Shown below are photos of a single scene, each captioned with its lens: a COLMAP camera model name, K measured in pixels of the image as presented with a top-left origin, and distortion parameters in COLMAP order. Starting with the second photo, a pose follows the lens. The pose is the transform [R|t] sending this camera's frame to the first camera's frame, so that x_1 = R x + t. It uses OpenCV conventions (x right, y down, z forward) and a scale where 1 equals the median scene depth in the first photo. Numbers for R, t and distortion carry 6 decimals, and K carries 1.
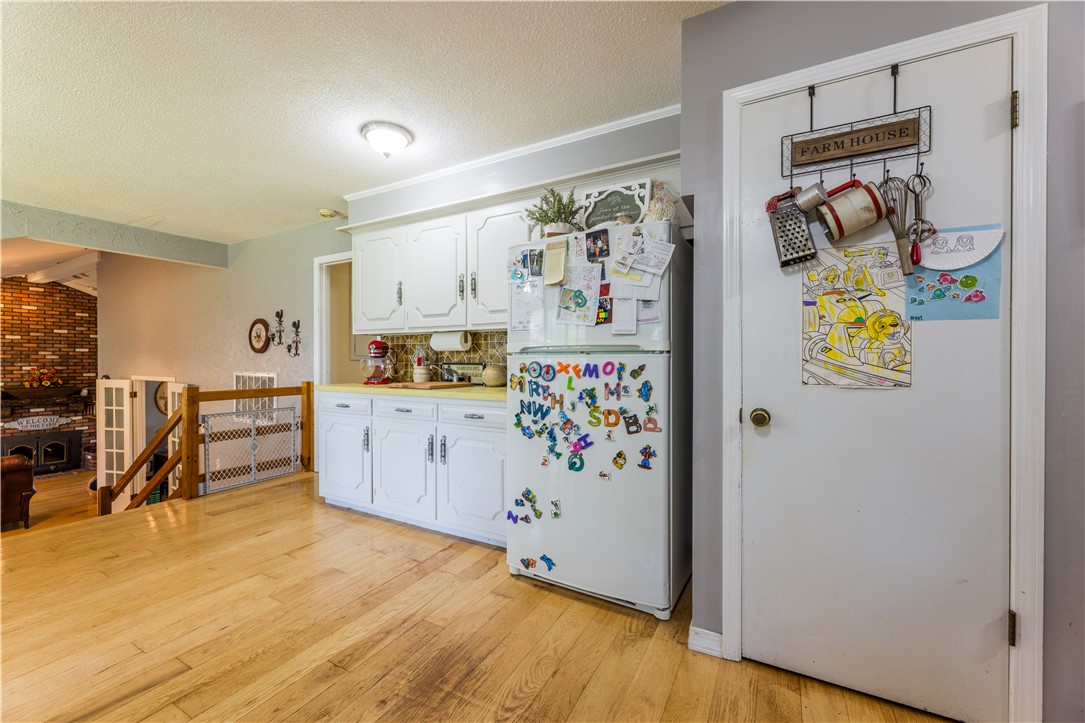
lens RADIAL K [[437.9, 0, 543.2], [0, 437.9, 358.3], [0, 0, 1]] dist [-0.001872, -0.000672]
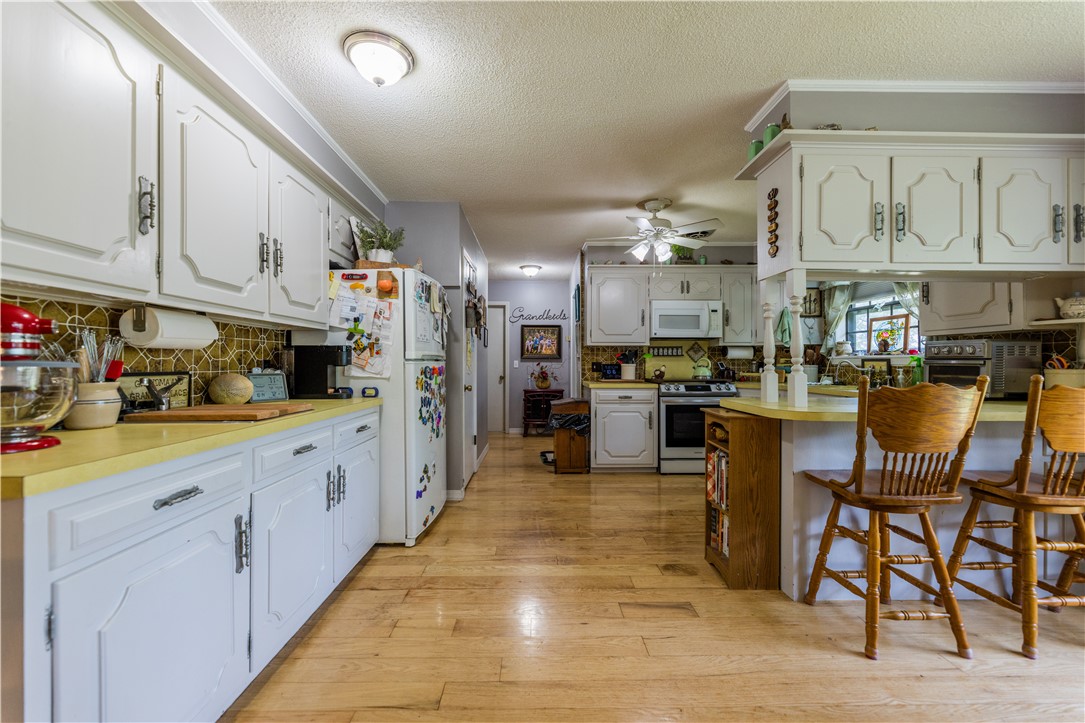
lens RADIAL K [[437.9, 0, 542.7], [0, 437.9, 363.8], [0, 0, 1]] dist [-0.001872, -0.000672]
pose [[-0.500563, 0.001484, 0.865699, -1.038705], [0.004123, 0.999991, 0.000670, 0.000517], [-0.865690, 0.003905, -0.500565, 1.052484]]
